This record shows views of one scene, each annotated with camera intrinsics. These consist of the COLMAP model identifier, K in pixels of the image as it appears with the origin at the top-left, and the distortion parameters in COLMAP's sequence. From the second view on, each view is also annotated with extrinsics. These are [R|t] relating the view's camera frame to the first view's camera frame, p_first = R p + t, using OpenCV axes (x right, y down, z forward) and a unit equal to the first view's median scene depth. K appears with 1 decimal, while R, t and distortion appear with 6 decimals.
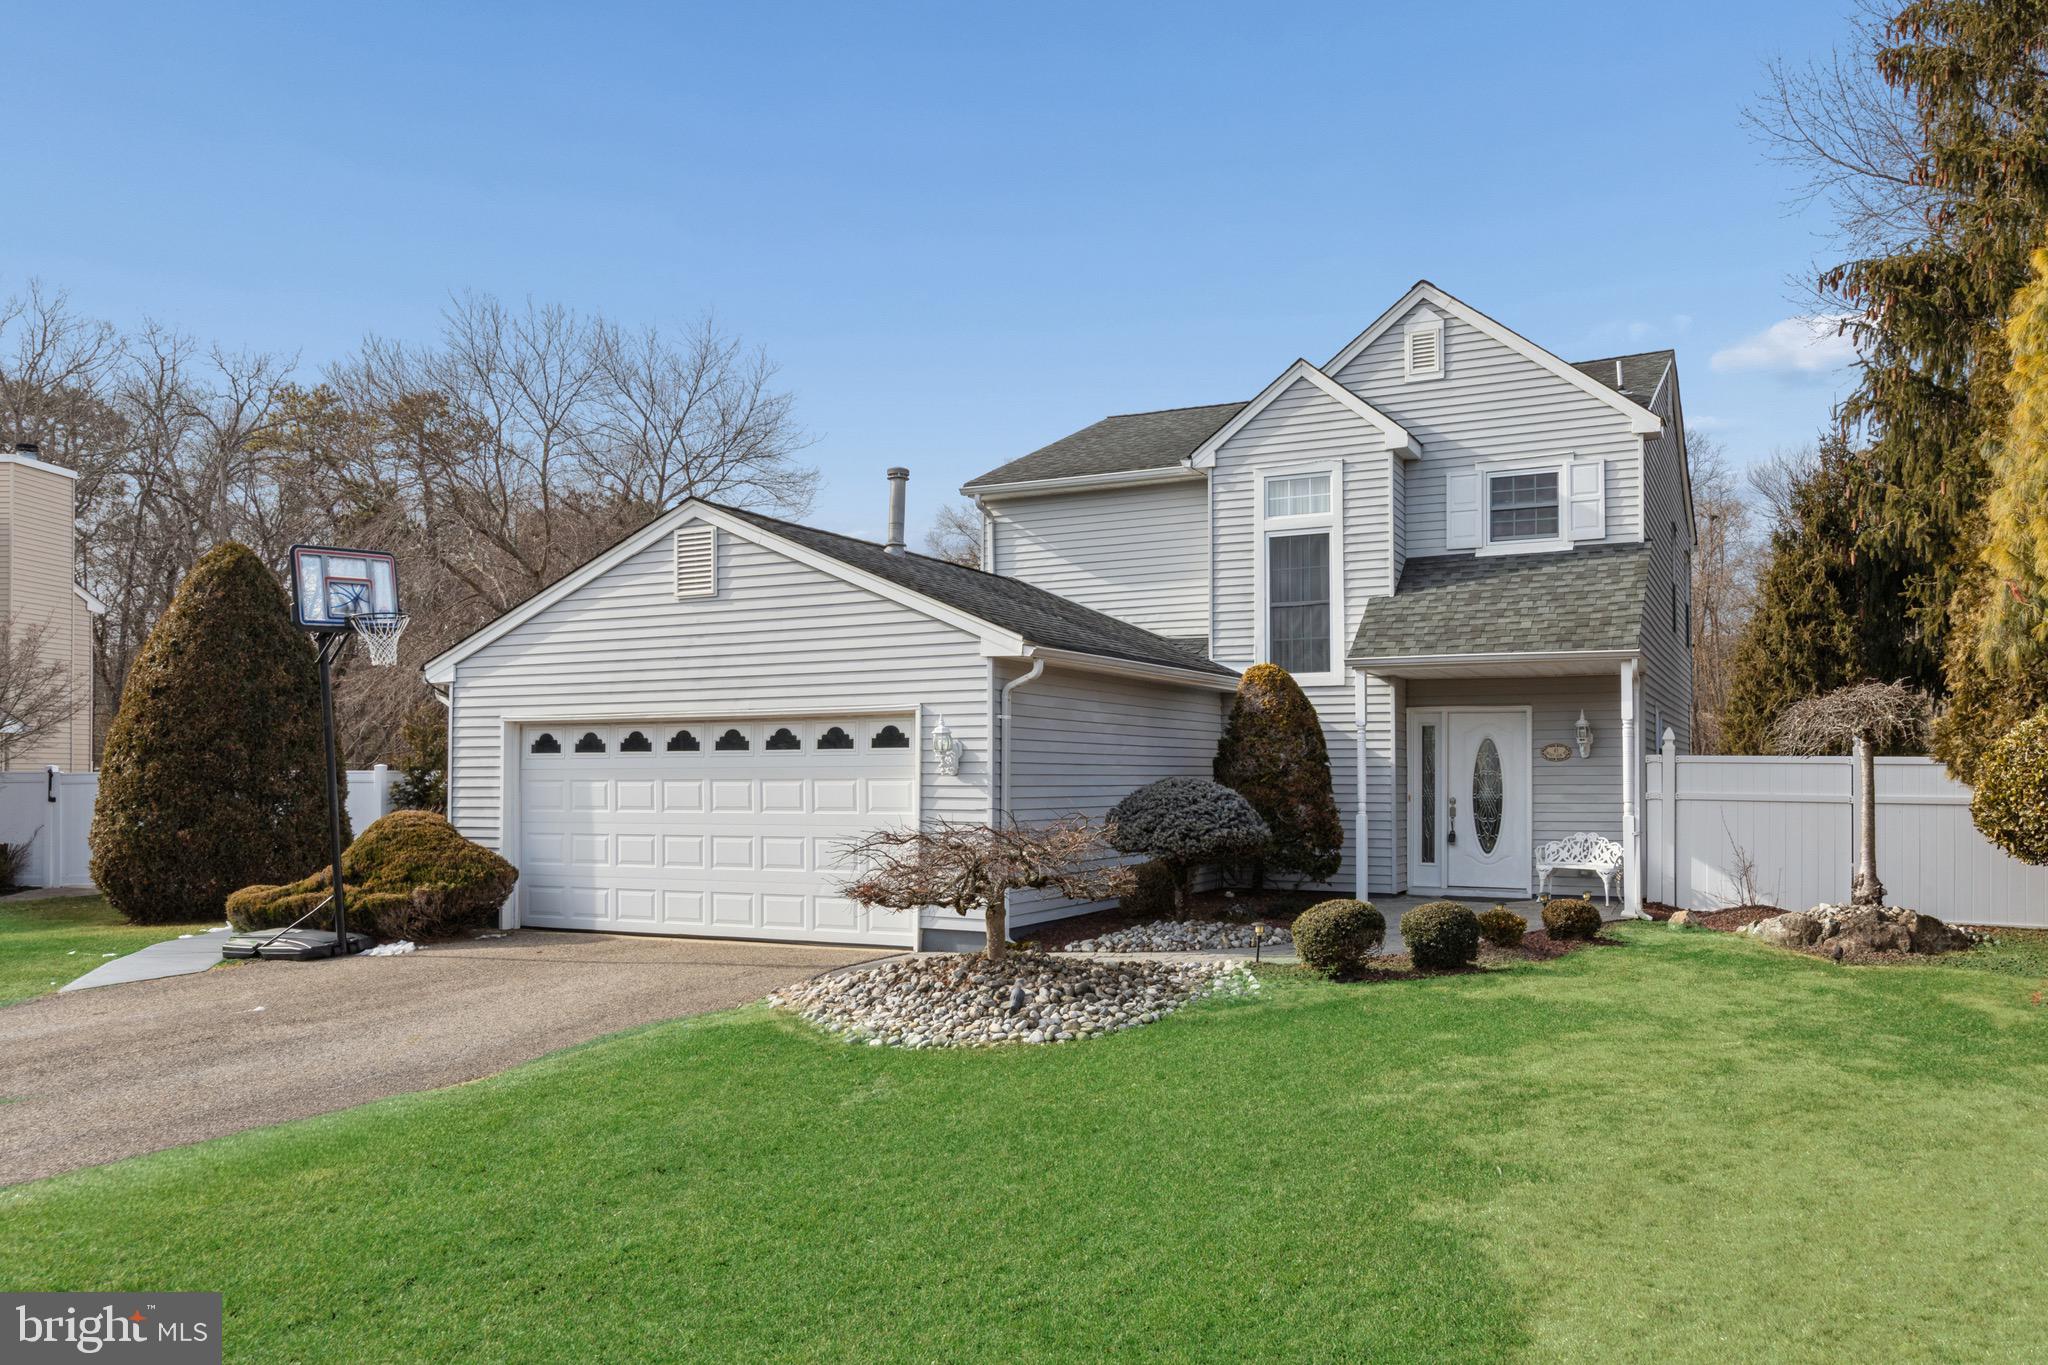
lens RADIAL K [[1478.0, 0, 1109.0], [0, 1478.0, 776.5], [0, 0, 1]] dist [-0.005196, -0.004998]
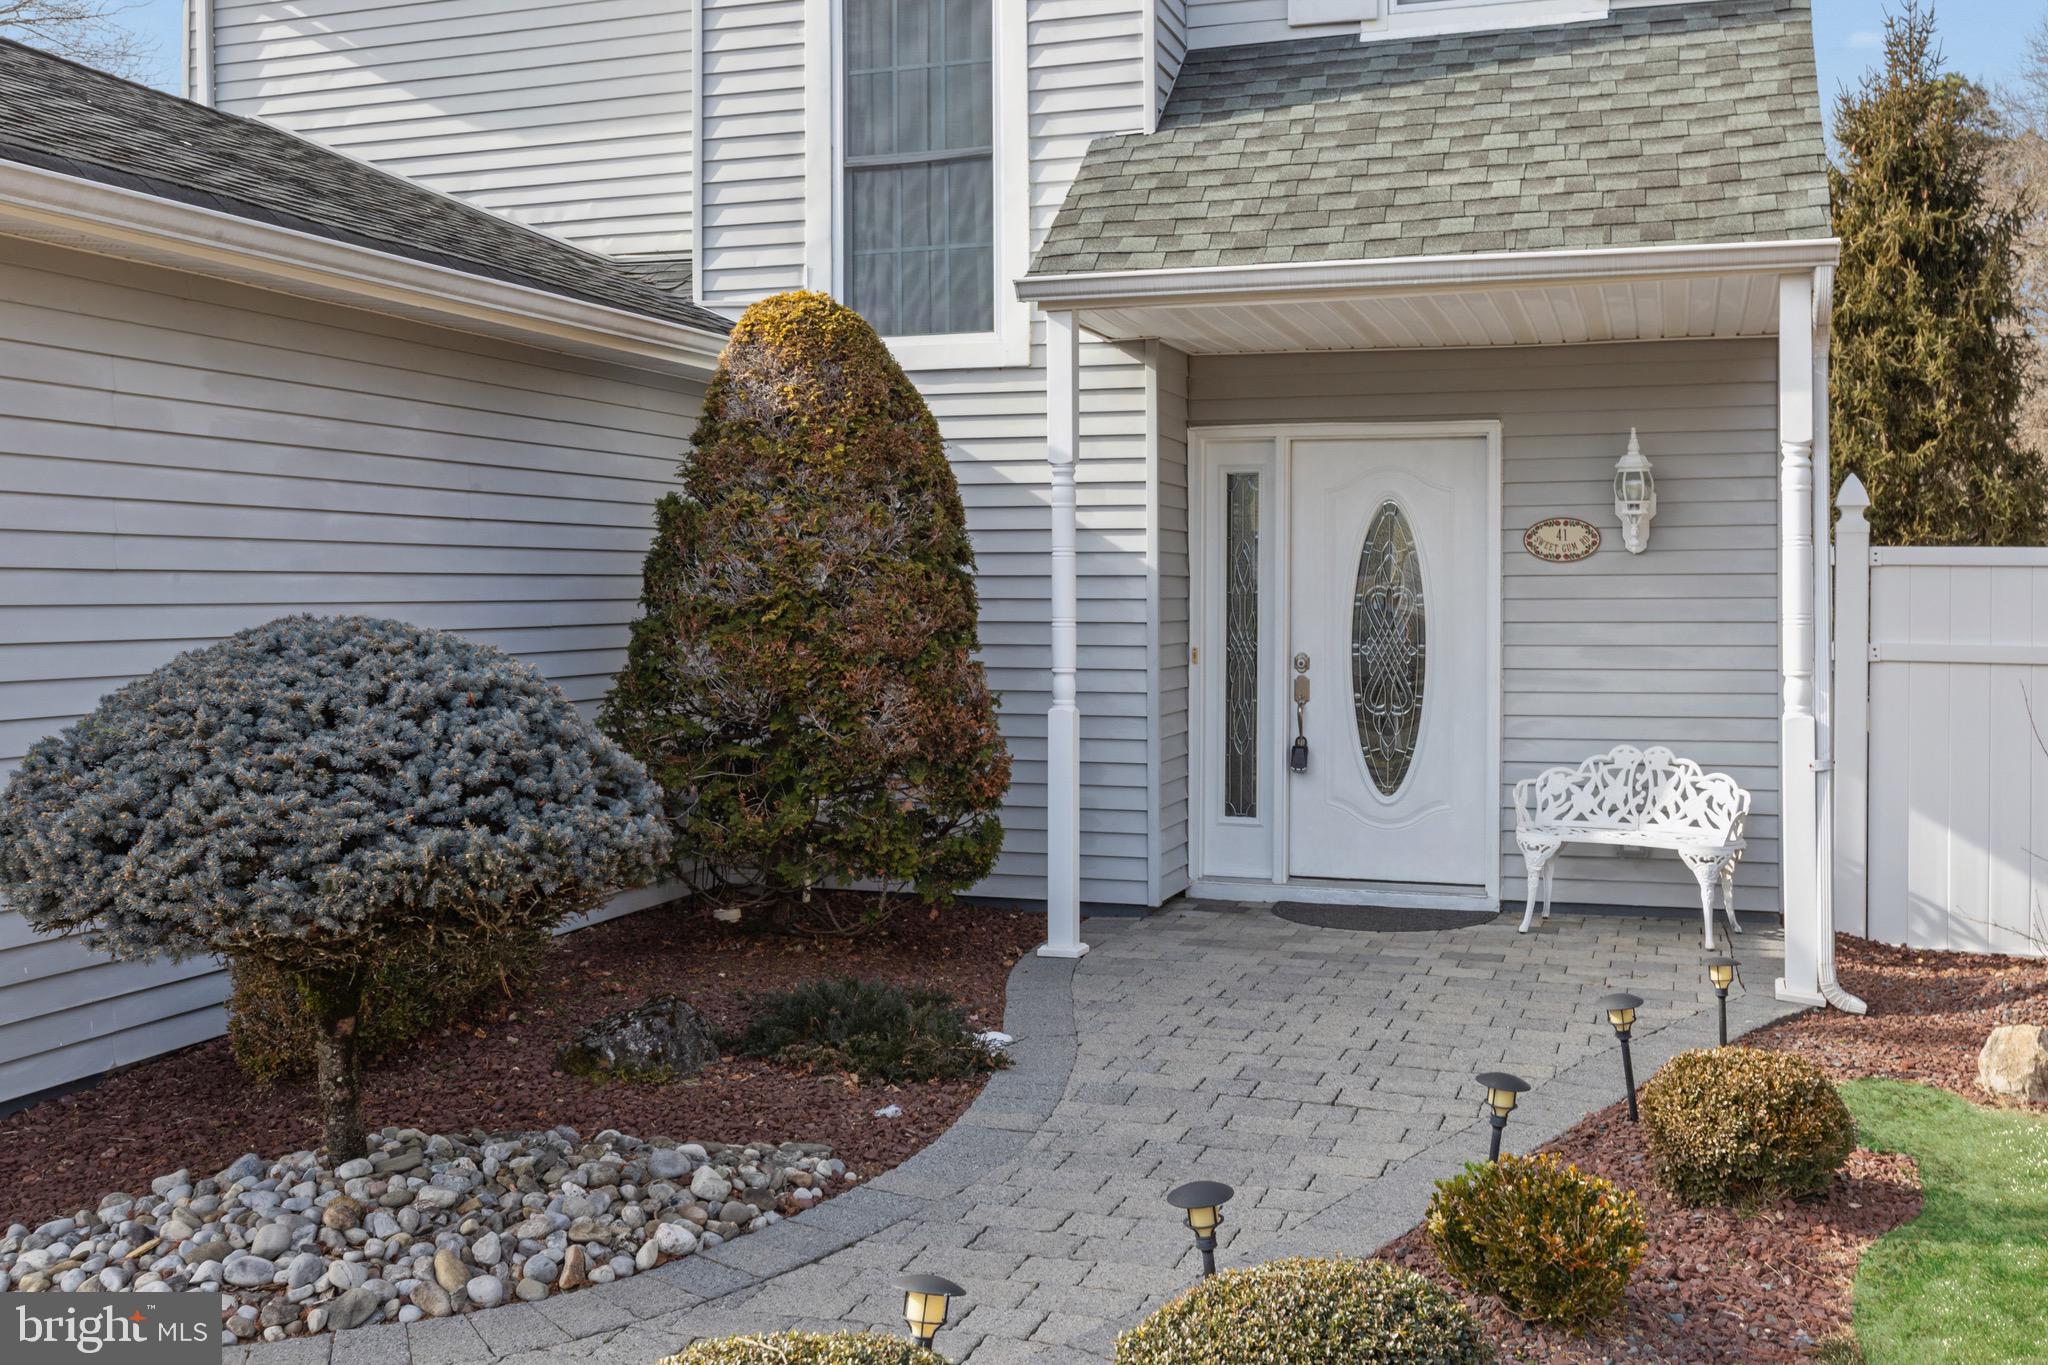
lens RADIAL K [[2107.2, 0, 1024.1], [0, 2107.2, 675.1], [0, 0, 1]] dist [-0.010431, 0.000000]
pose [[0.993743, -0.006196, 0.111515, 0.100385], [0.001640, 0.999162, 0.040905, -0.003583], [-0.111675, -0.040466, 0.992921, 0.470113]]
